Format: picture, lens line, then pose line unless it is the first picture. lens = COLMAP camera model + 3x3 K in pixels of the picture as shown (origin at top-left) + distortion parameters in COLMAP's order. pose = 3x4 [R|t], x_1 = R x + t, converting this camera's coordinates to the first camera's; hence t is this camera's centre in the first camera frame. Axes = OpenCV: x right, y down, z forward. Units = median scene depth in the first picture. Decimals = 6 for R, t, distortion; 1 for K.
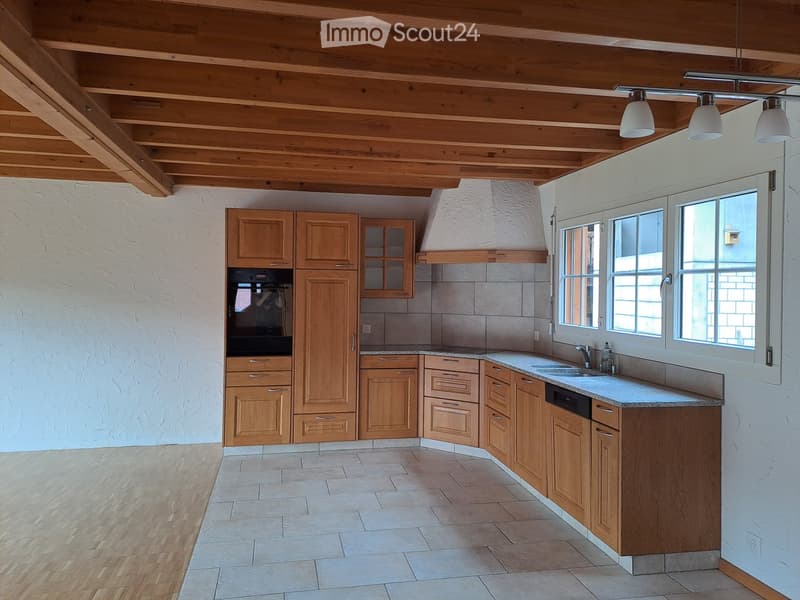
lens RADIAL K [[592.4, 0, 398.8], [0, 592.4, 285.1], [0, 0, 1]] dist [0.060537, -0.010202]
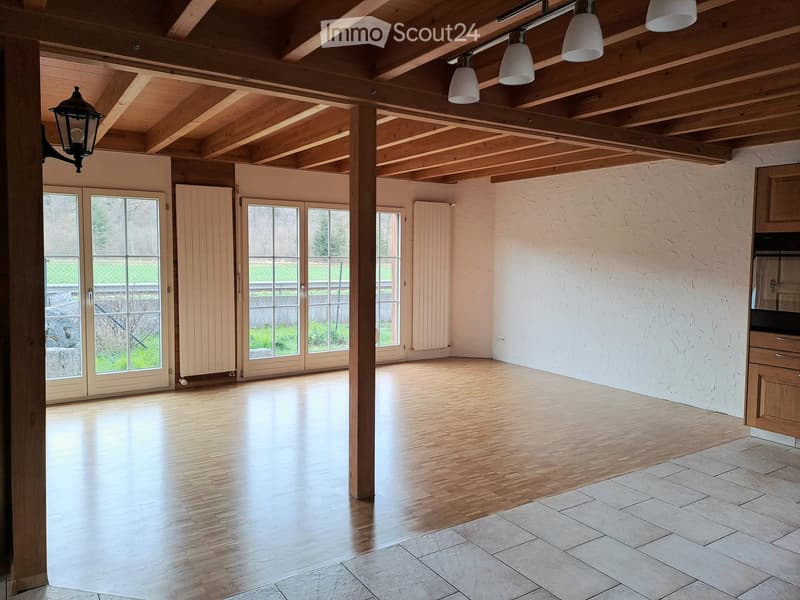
lens RADIAL K [[592.4, 0, 398.8], [0, 592.4, 285.1], [0, 0, 1]] dist [0.060537, -0.010202]
pose [[0.377356, 0.043093, -0.925065, 0.430344], [0.003776, 0.998837, 0.048070, 0.003549], [0.926060, -0.021633, 0.376755, 0.164780]]
